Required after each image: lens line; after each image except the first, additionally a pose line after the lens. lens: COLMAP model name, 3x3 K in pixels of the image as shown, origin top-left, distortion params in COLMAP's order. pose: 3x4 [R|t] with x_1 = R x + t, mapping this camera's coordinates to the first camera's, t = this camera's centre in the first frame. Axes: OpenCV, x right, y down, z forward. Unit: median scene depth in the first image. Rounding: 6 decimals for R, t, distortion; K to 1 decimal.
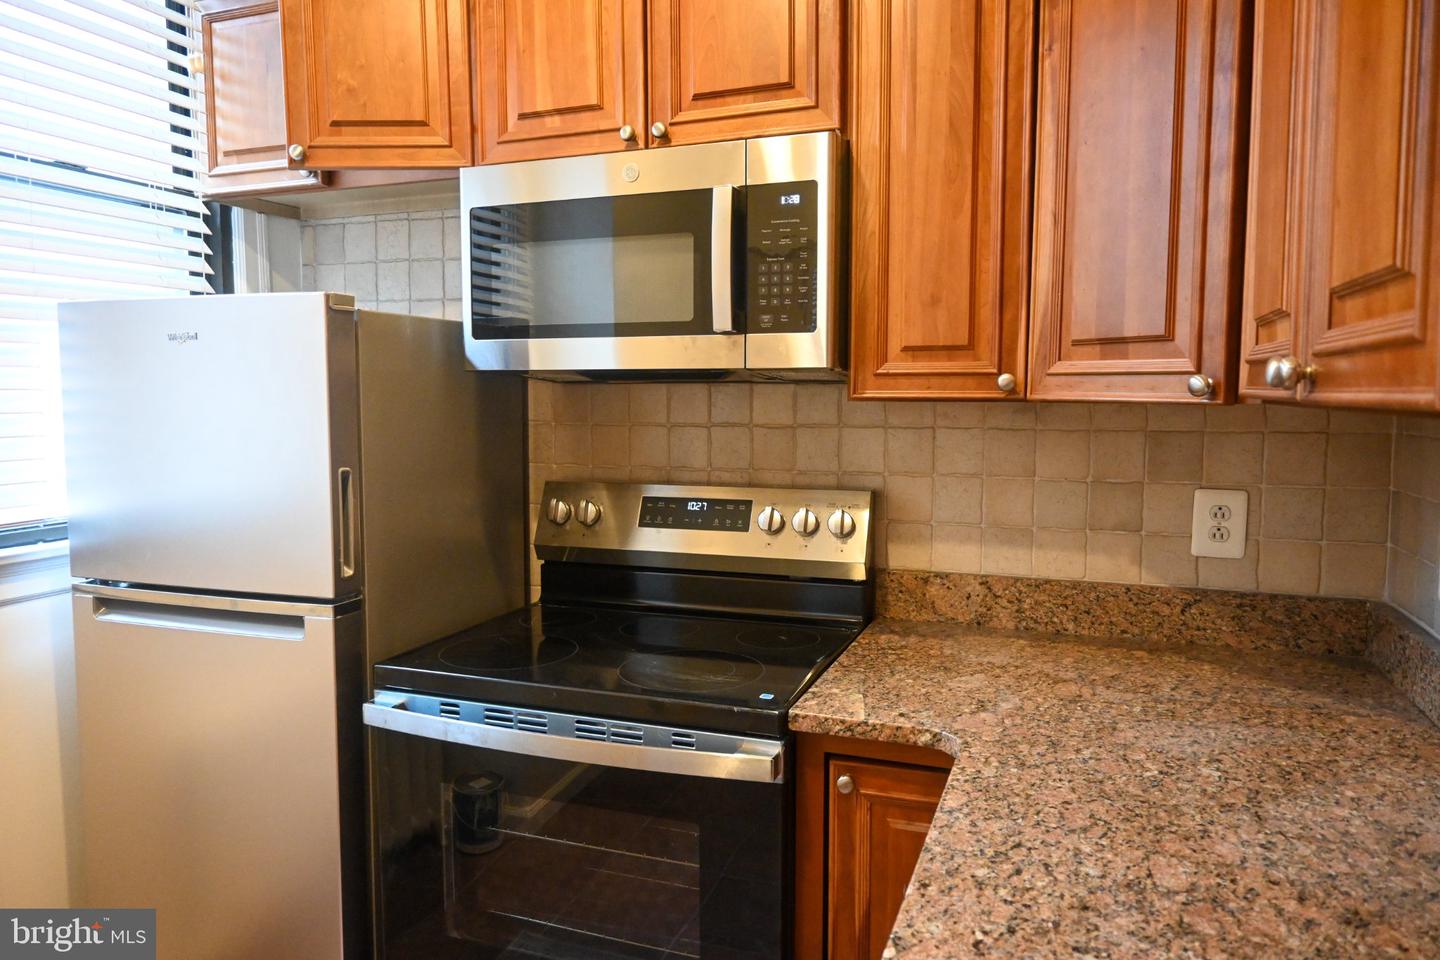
lens RADIAL K [[983.7, 0, 720.0], [0, 983.7, 480.0], [0, 0, 1]] dist [-0.004763, -0.000665]
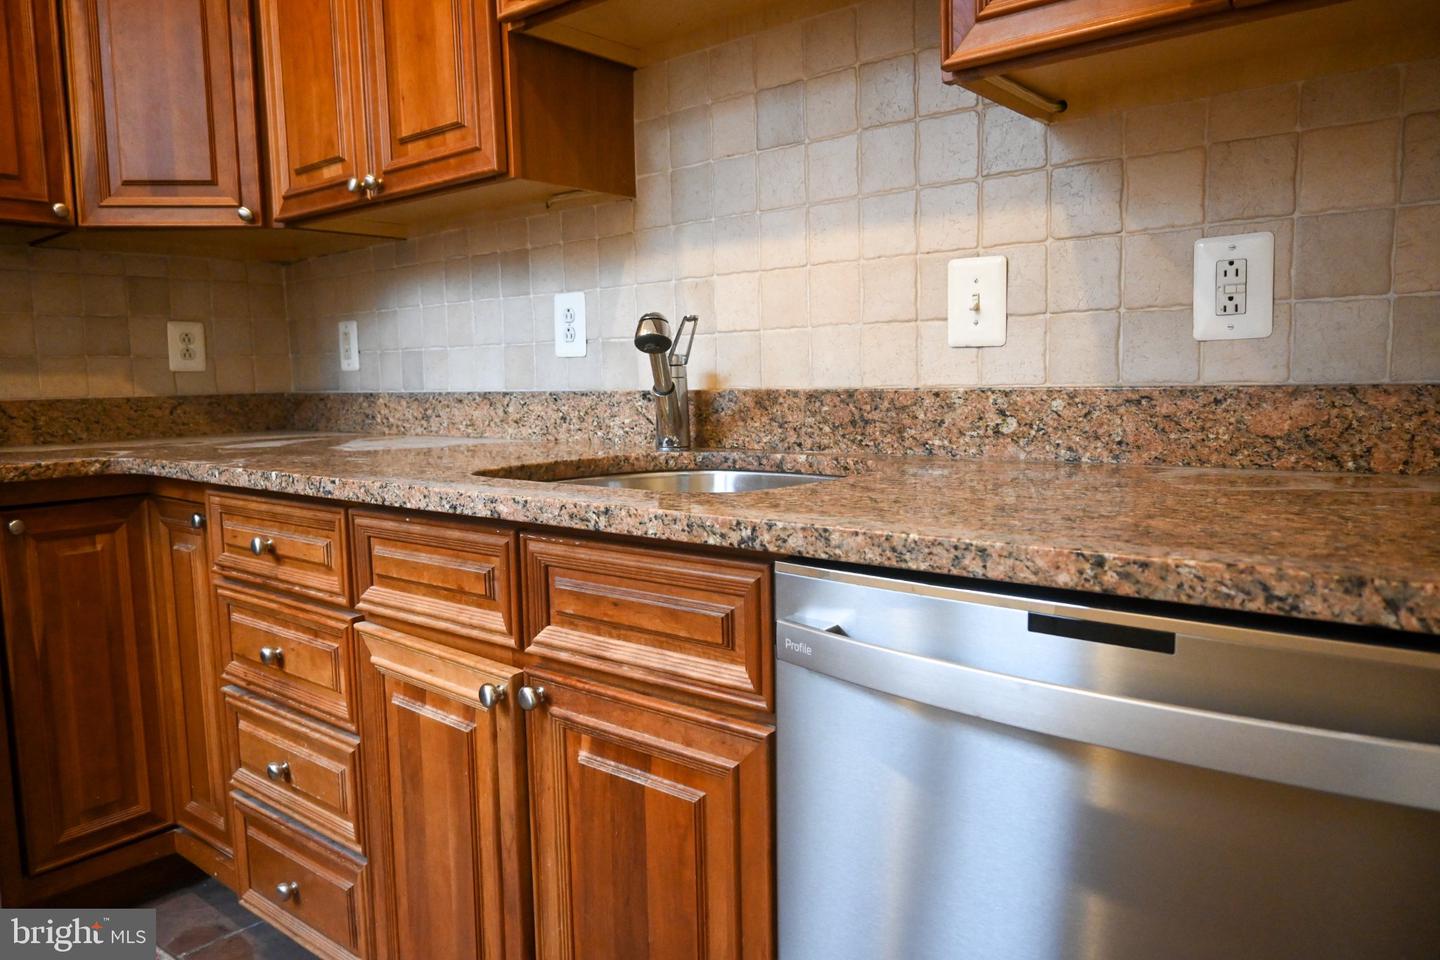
lens RADIAL K [[983.7, 0, 720.0], [0, 983.7, 480.0], [0, 0, 1]] dist [-0.004763, -0.000665]
pose [[0.324095, -0.104325, 0.940255, -0.567341], [0.108330, 0.991456, 0.072666, 0.211605], [-0.939802, 0.078307, 0.332627, -0.148553]]
